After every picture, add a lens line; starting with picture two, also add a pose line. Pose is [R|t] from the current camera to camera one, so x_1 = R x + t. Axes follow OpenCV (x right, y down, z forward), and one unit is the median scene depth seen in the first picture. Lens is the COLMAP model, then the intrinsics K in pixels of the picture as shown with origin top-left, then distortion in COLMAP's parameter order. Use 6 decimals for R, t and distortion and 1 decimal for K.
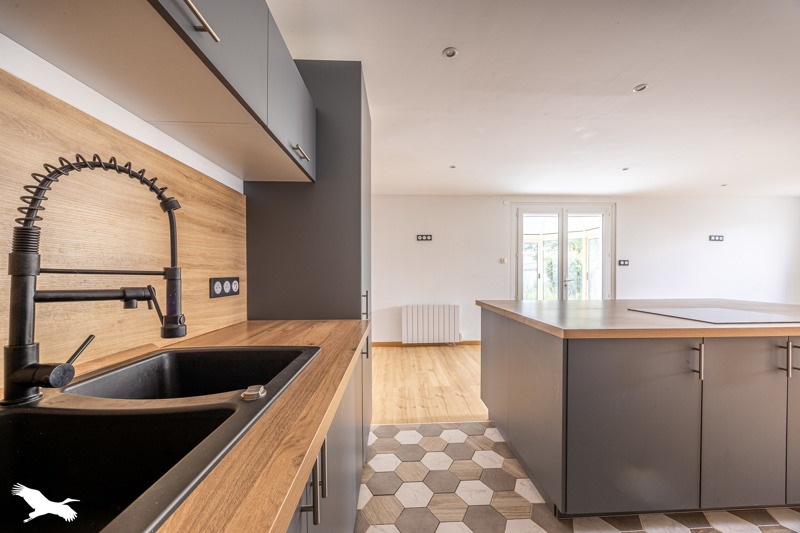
lens RADIAL K [[311.7, 0, 402.9], [0, 311.7, 271.8], [0, 0, 1]] dist [-0.000507, -0.000084]
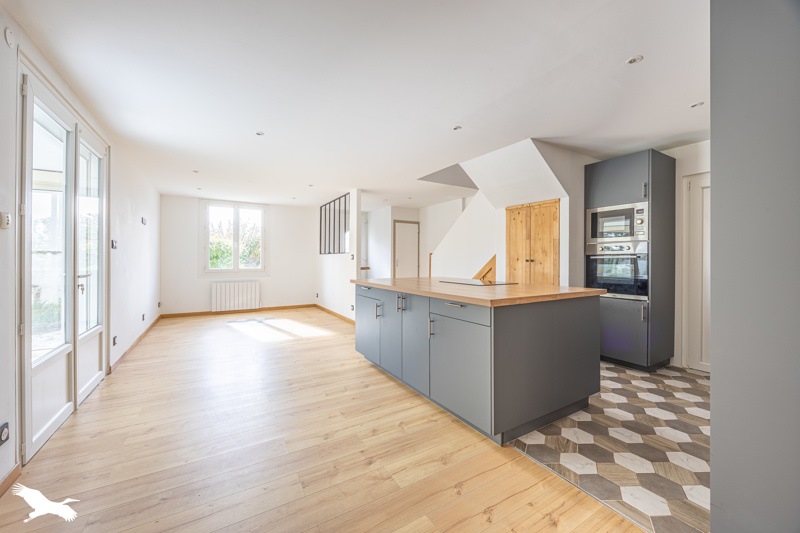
lens RADIAL K [[311.7, 0, 401.0], [0, 311.7, 261.2], [0, 0, 1]] dist [-0.000507, -0.000084]
pose [[-0.493629, -0.004526, 0.869661, -0.322158], [-0.005698, 0.999982, 0.001970, 0.005041], [-0.869654, -0.003983, -0.493646, 1.866819]]
